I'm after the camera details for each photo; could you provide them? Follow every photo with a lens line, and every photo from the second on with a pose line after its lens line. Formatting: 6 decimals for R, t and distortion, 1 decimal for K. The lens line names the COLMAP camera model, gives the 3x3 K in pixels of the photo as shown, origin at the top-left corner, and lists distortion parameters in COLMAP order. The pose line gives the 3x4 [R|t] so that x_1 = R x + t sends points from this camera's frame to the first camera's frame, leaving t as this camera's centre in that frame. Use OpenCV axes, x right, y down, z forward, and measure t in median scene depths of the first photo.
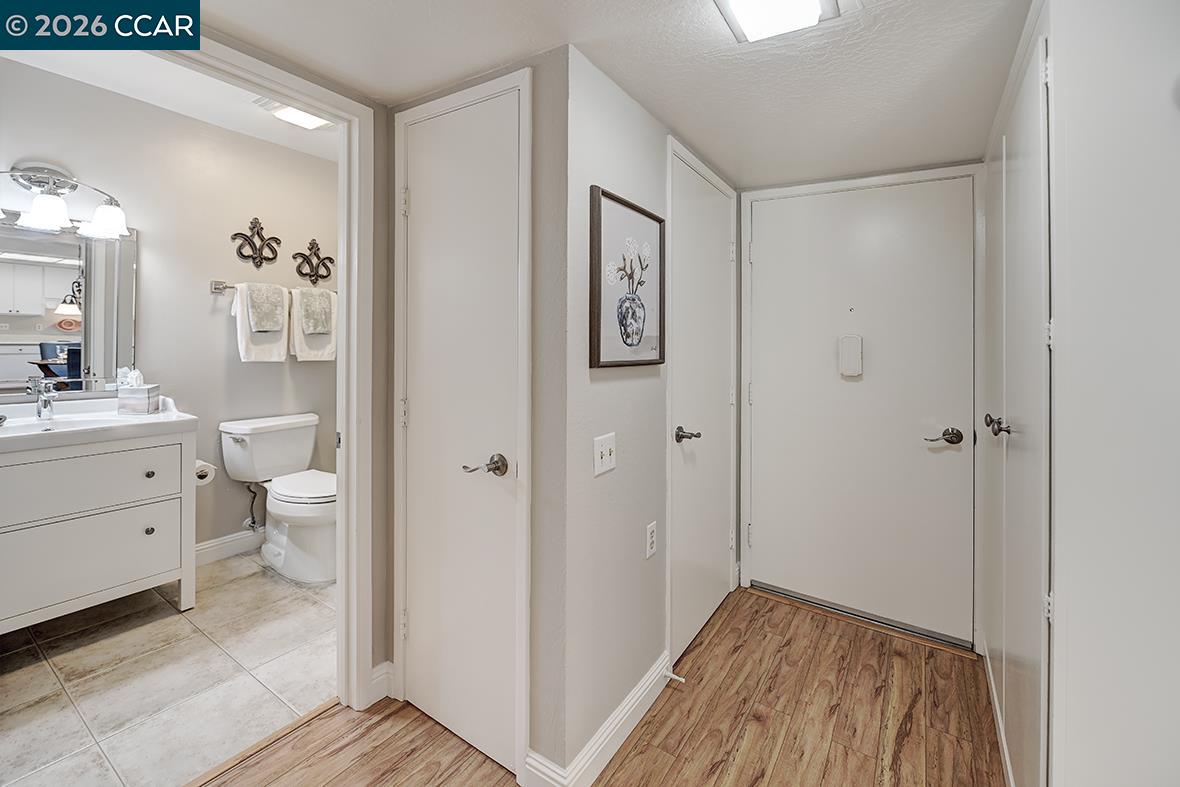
lens RADIAL K [[507.3, 0, 576.2], [0, 507.3, 358.2], [0, 0, 1]] dist [-0.002222, -0.000525]
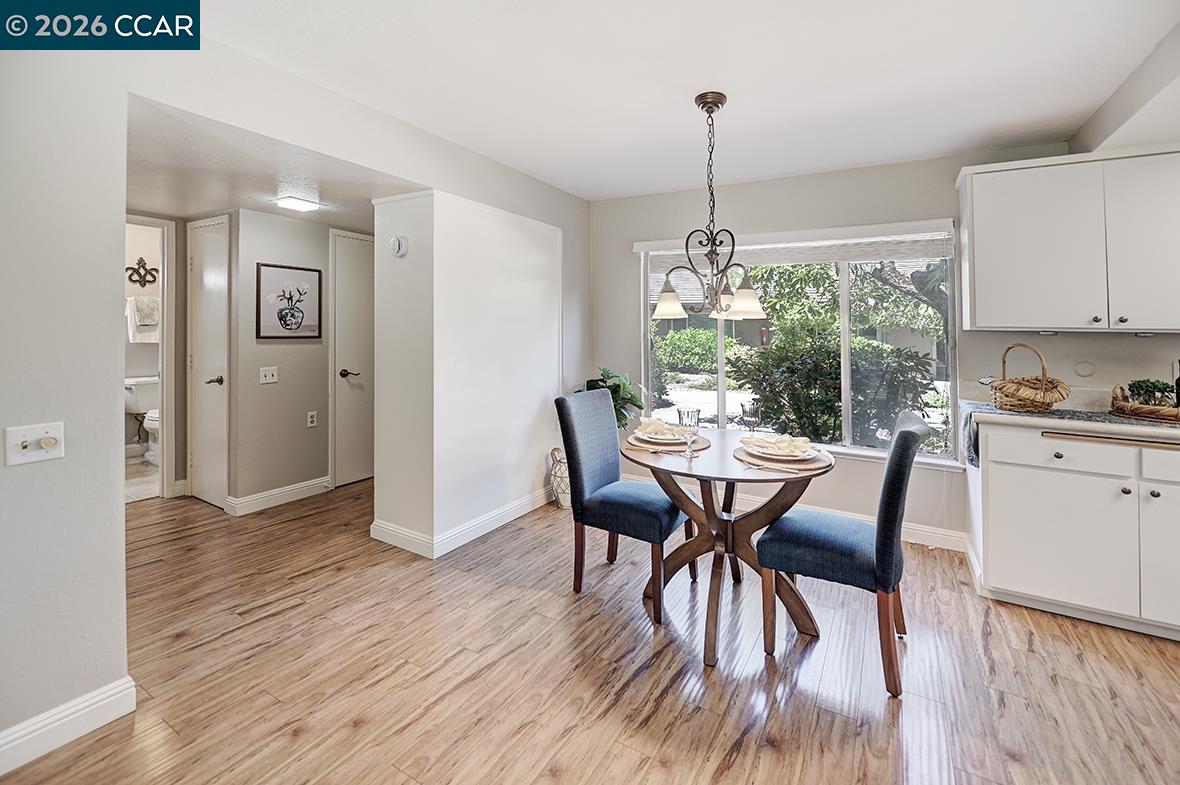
lens RADIAL K [[520.5, 0, 587.8], [0, 520.5, 344.0], [0, 0, 1]] dist [-0.001506, -0.000634]
pose [[0.998609, -0.011446, 0.051471, 0.746020], [0.012130, 0.999842, -0.012981, 0.049351], [-0.051314, 0.013588, 0.998590, -0.783662]]
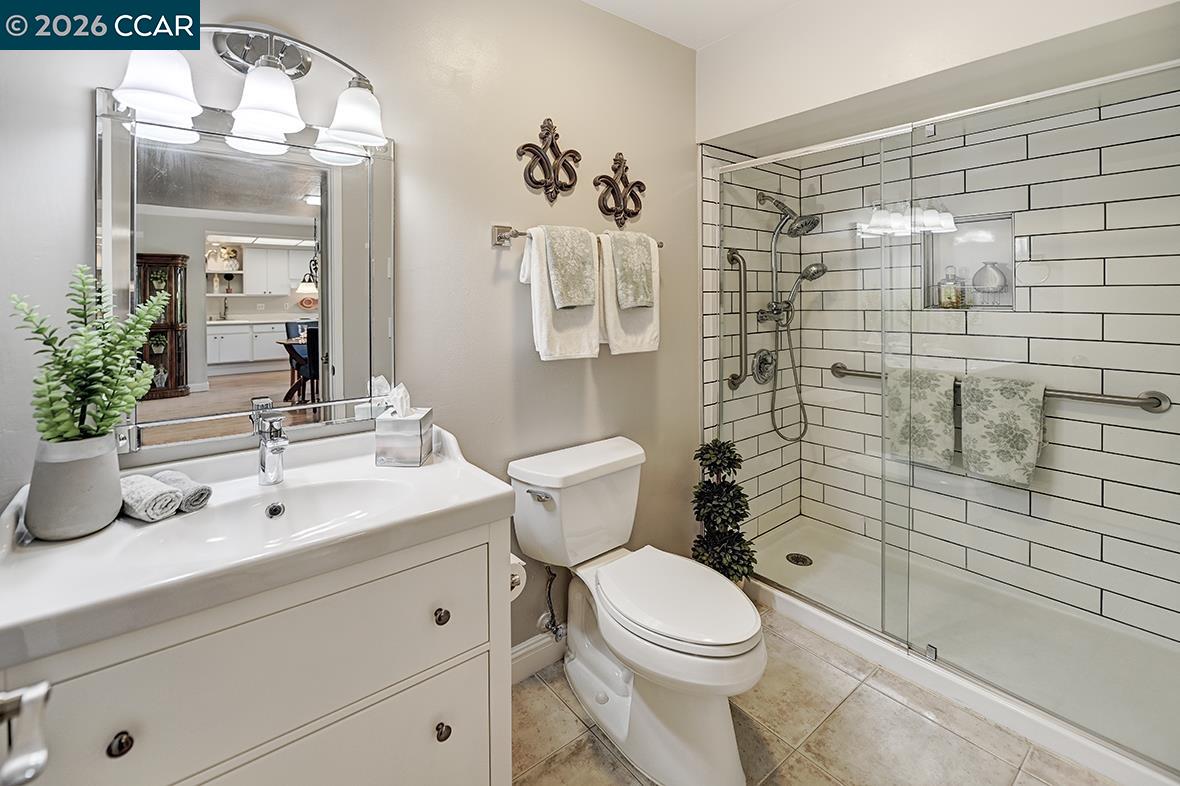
lens RADIAL K [[522.2, 0, 570.9], [0, 522.2, 319.1], [0, 0, 1]] dist [-0.002274, 0.000295]
pose [[0.948174, -0.023802, -0.316858, -0.412094], [0.022446, 0.999717, -0.007927, -0.033108], [0.316957, 0.000404, 0.948440, 0.416730]]
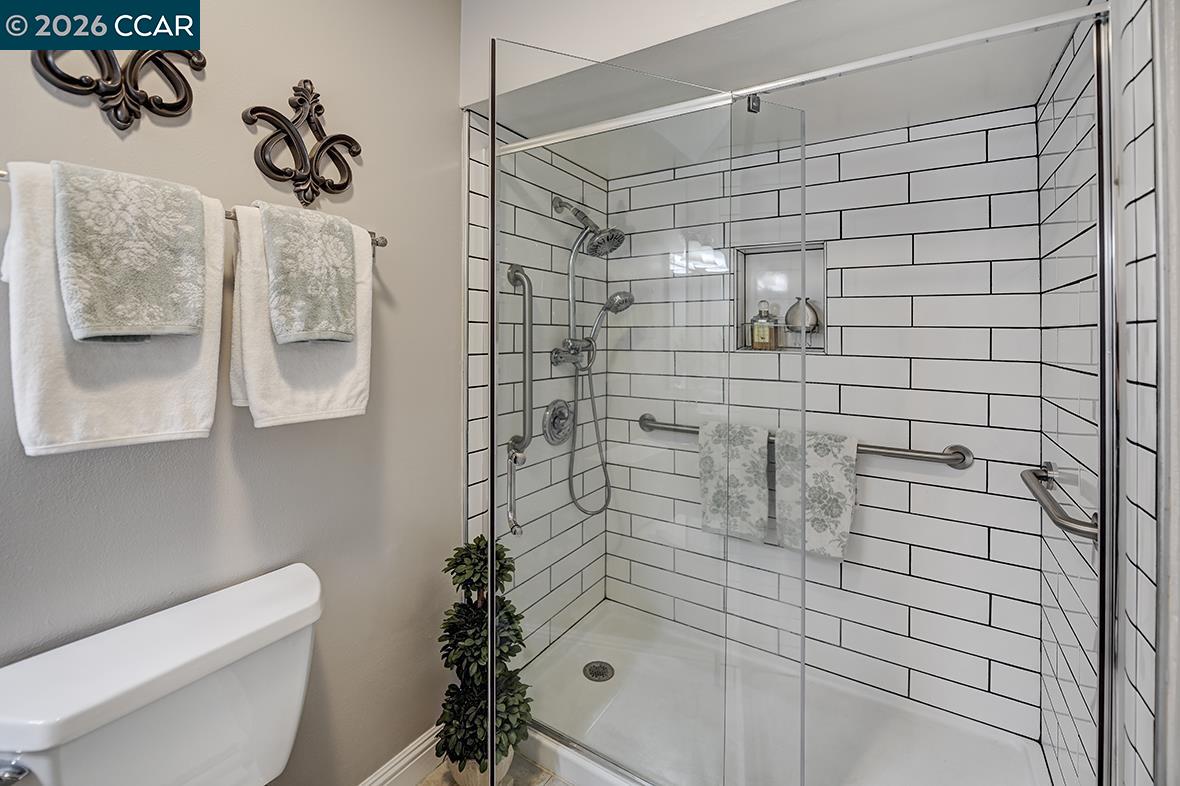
lens RADIAL K [[520.5, 0, 587.8], [0, 520.5, 344.5], [0, 0, 1]] dist [-0.001506, -0.000634]
pose [[0.999774, -0.013686, 0.016251, -0.353831], [0.014071, 0.999617, -0.023812, -0.037325], [-0.015919, 0.024035, 0.999584, 0.685962]]
